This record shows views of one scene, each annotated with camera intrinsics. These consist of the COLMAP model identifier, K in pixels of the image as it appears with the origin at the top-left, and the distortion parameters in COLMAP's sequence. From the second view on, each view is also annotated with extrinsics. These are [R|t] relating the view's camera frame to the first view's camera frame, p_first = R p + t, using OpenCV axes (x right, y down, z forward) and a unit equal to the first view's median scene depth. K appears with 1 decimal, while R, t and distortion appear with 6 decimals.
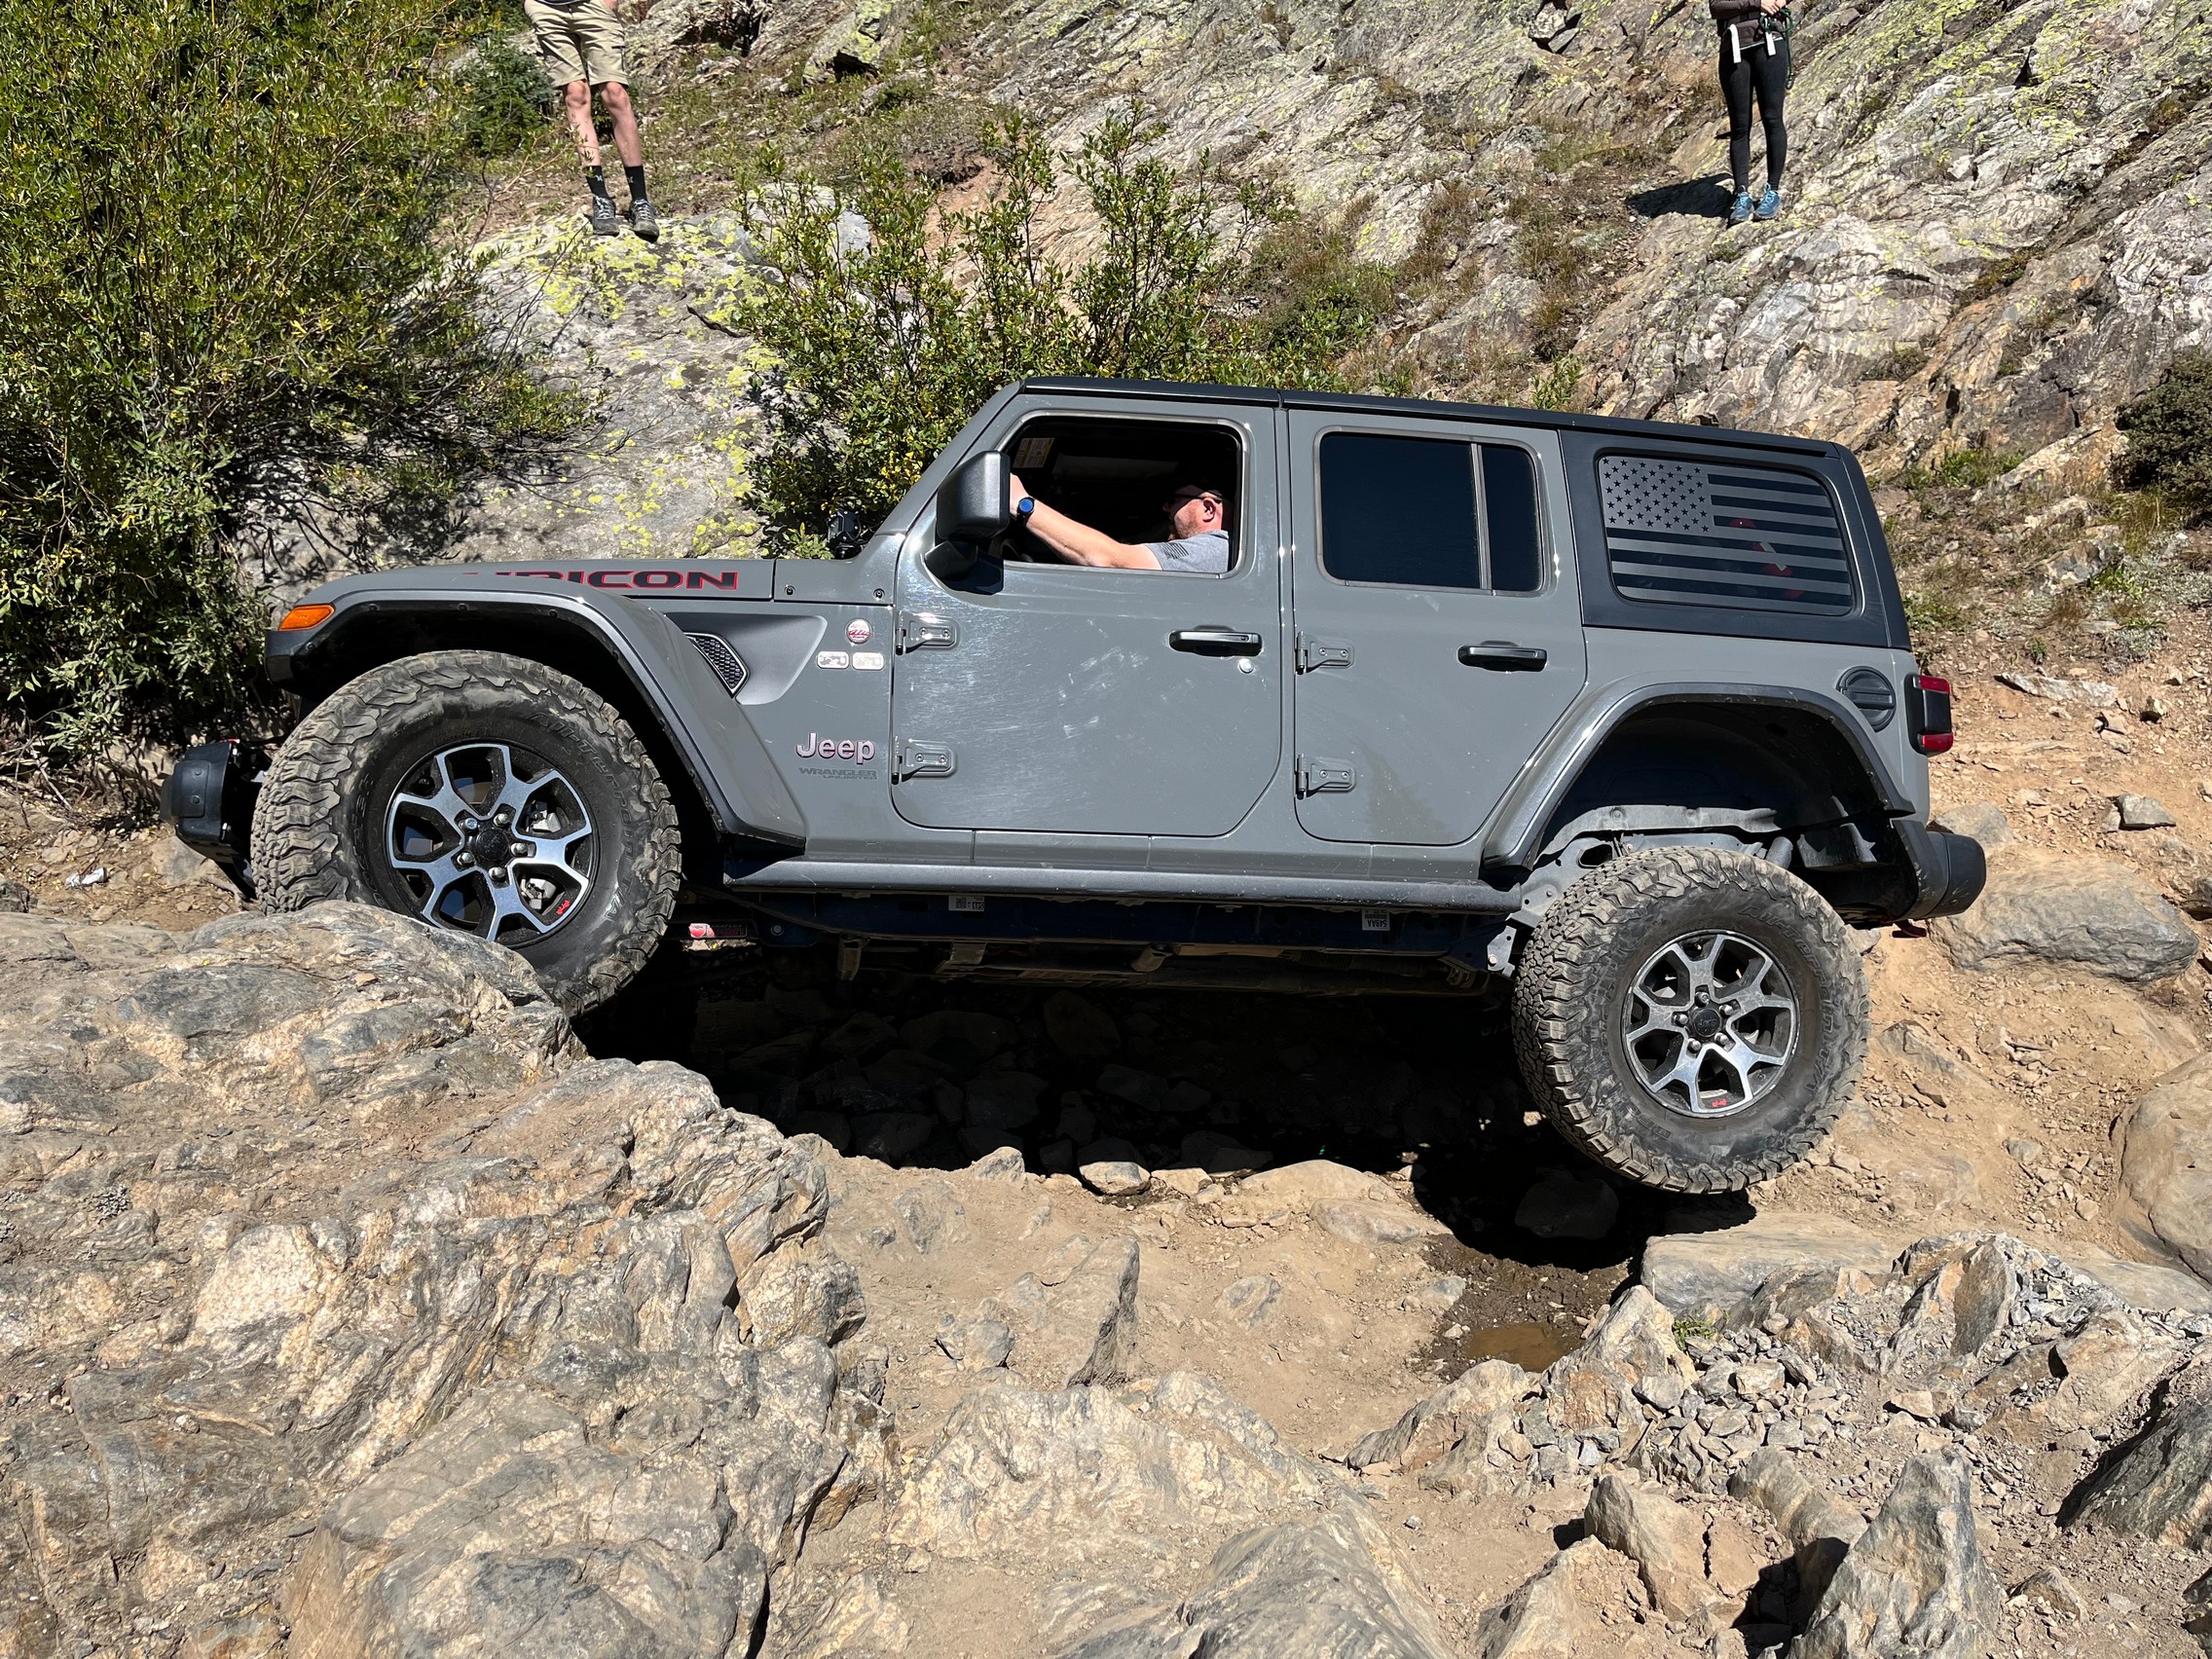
lens RADIAL K [[1668.0, 0, 1110.1], [0, 1668.0, 838.6], [0, 0, 1]] dist [0.072947, -0.094671]
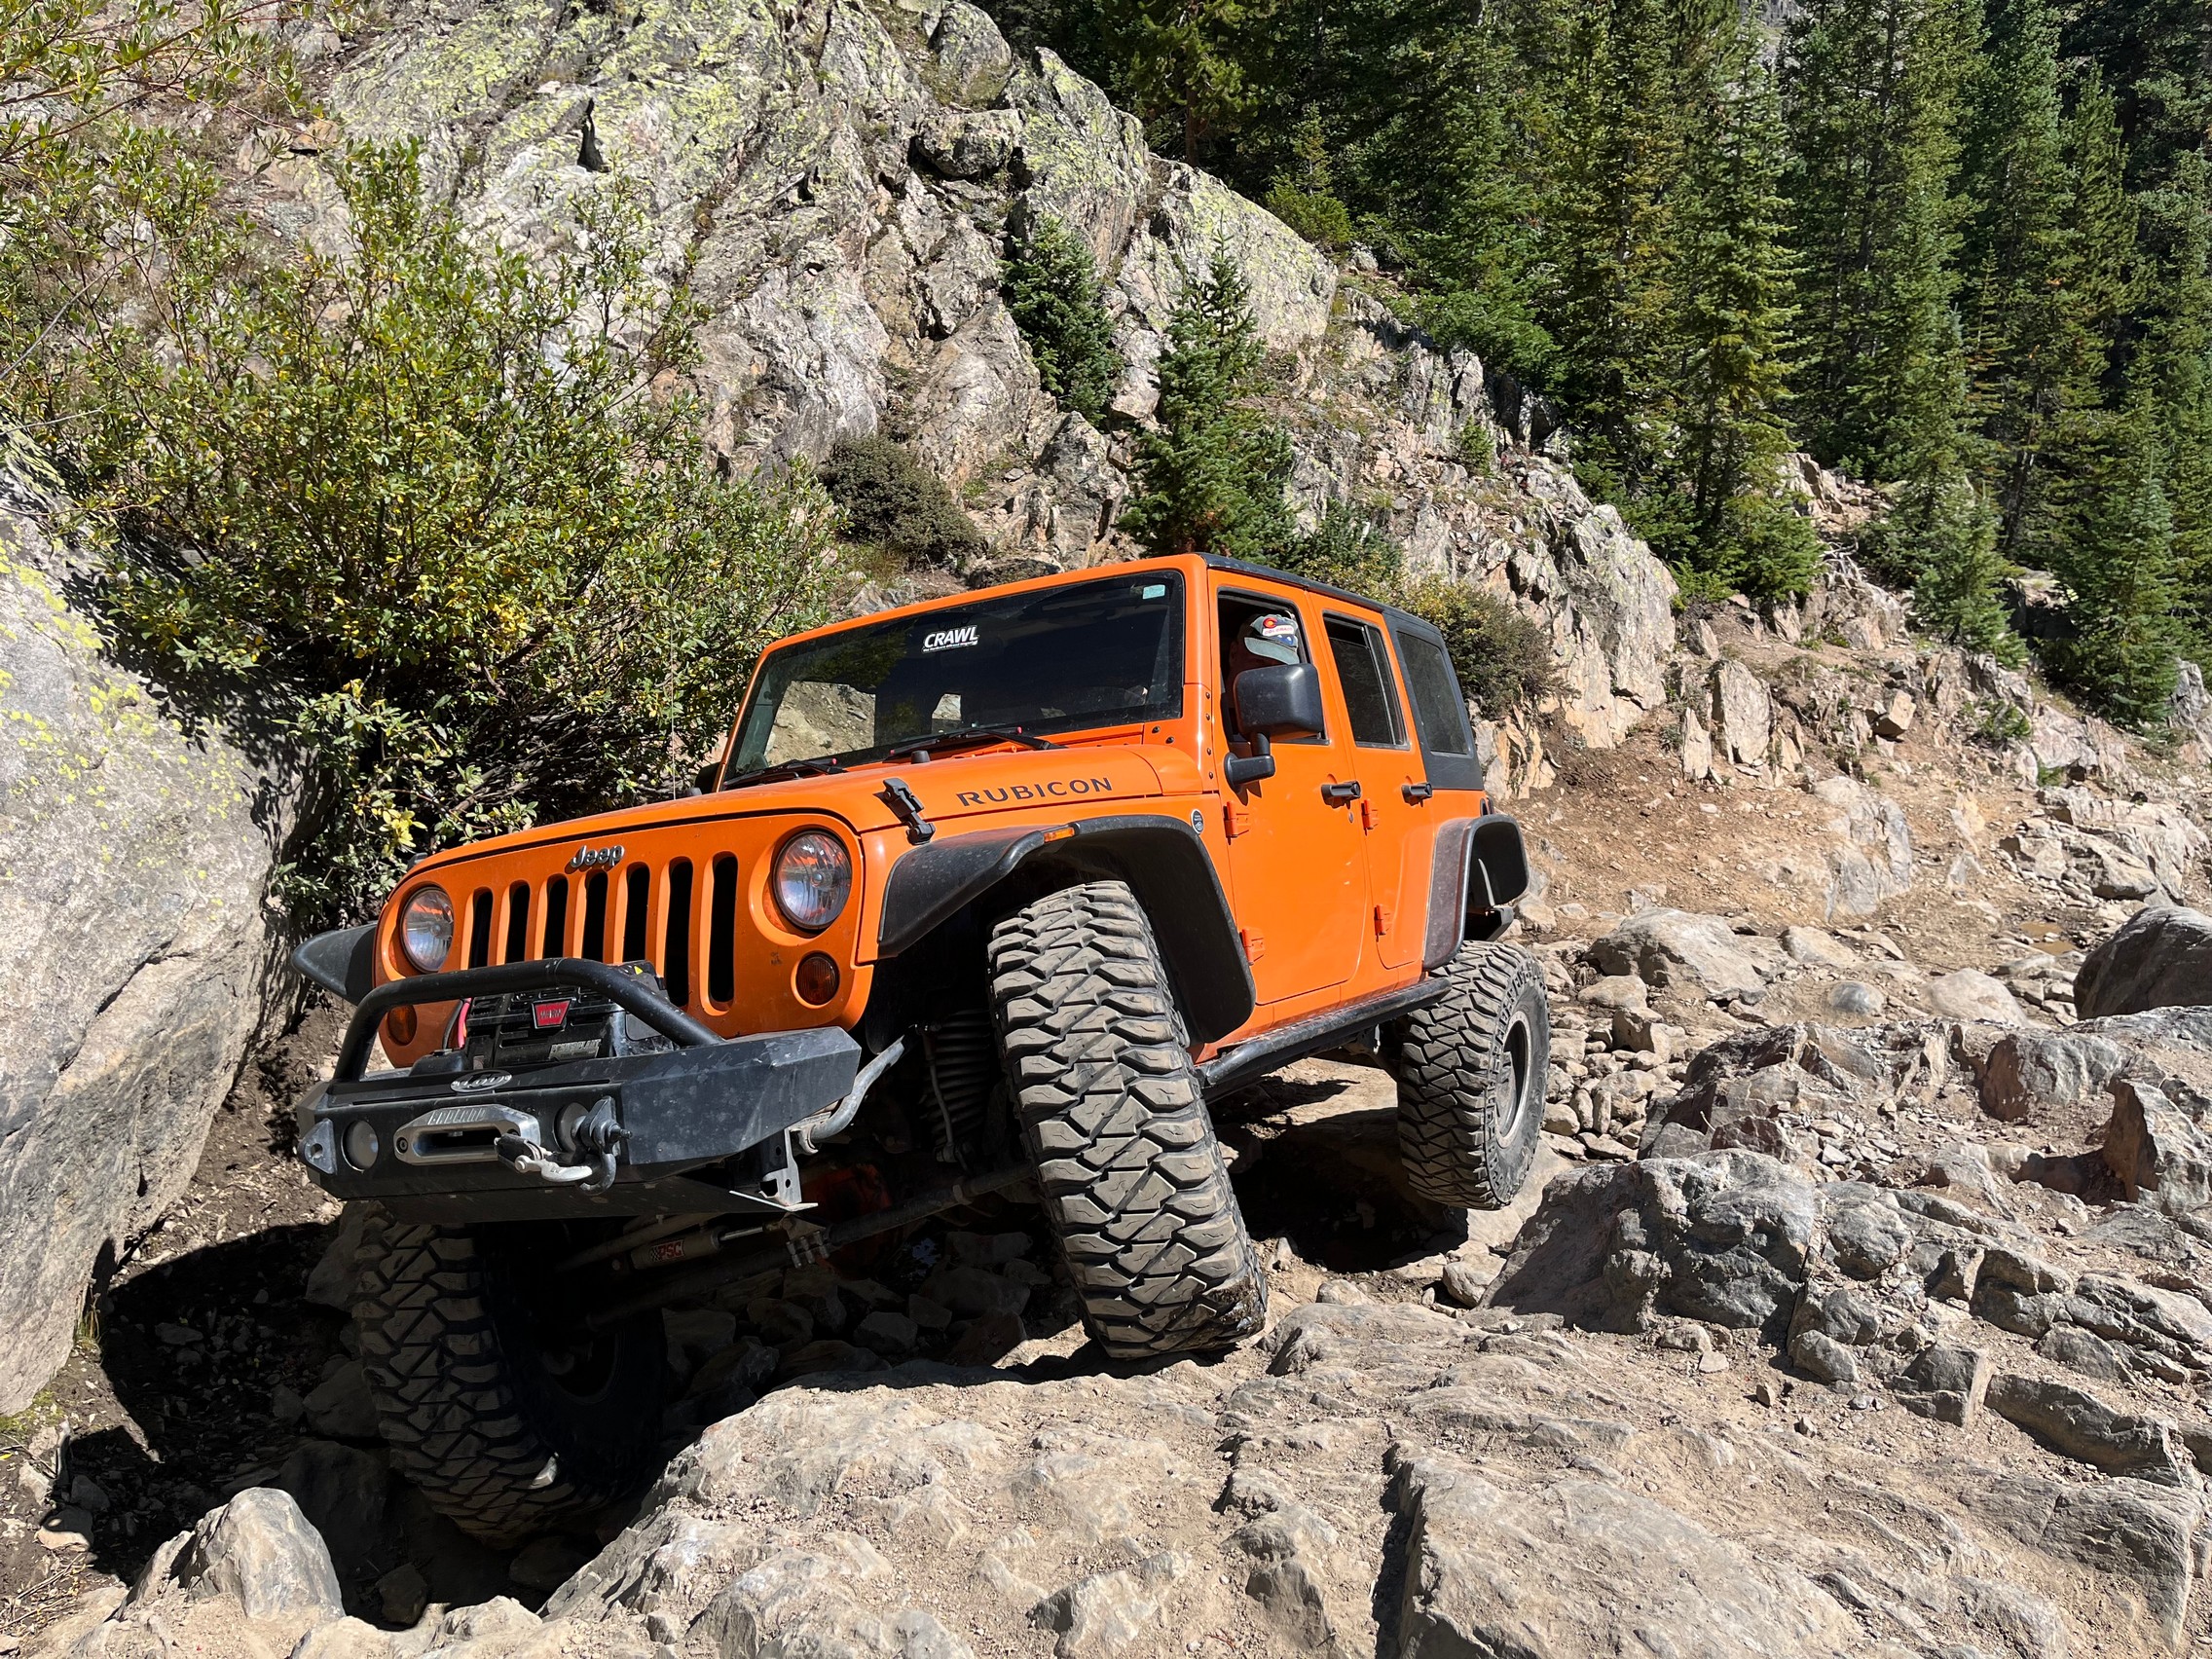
lens RADIAL K [[1668.0, 0, 1108.4], [0, 1668.0, 831.6], [0, 0, 1]] dist [0.072947, -0.094671]
pose [[0.414148, -0.179382, 0.892358, -0.429880], [0.156967, 0.979775, 0.124106, -0.100890], [-0.896573, 0.088672, 0.433929, 0.246709]]
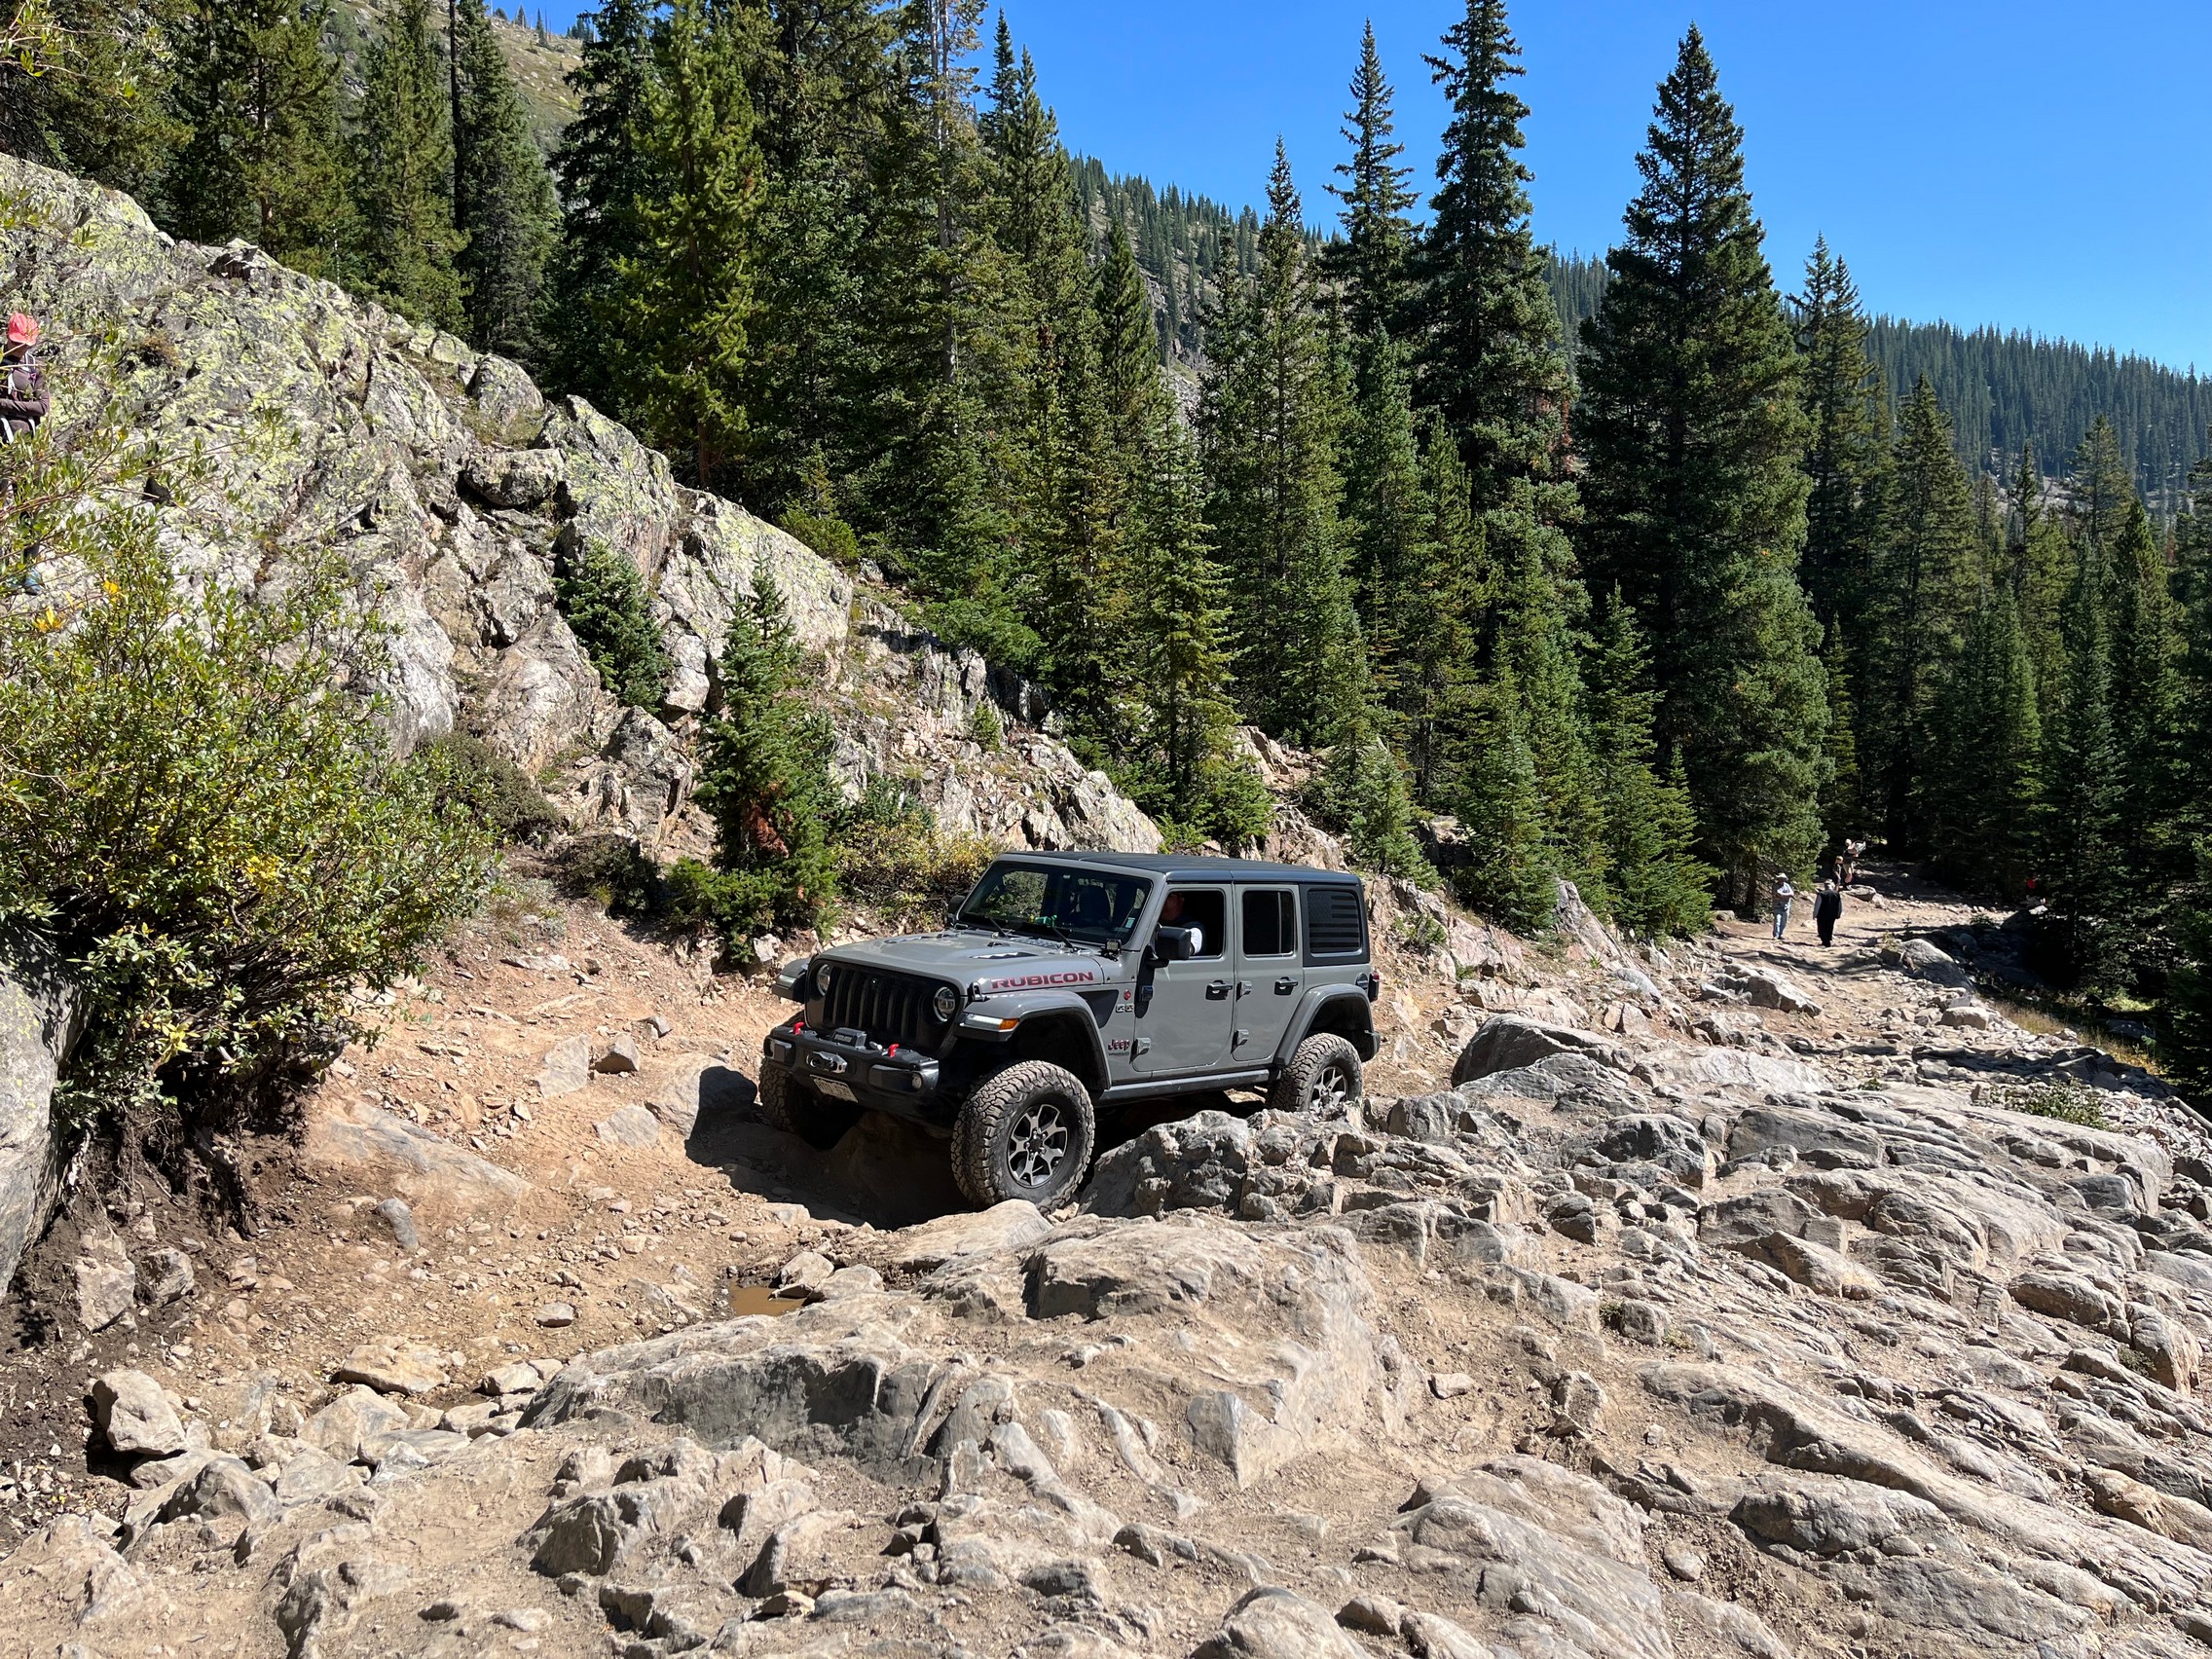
lens RADIAL K [[1668.0, 0, 1090.4], [0, 1668.0, 839.8], [0, 0, 1]] dist [0.072947, -0.094671]
pose [[0.149174, -0.045268, 0.987774, -0.609553], [0.216411, 0.976228, 0.012057, -0.081309], [-0.964839, 0.211967, 0.155425, 0.220954]]
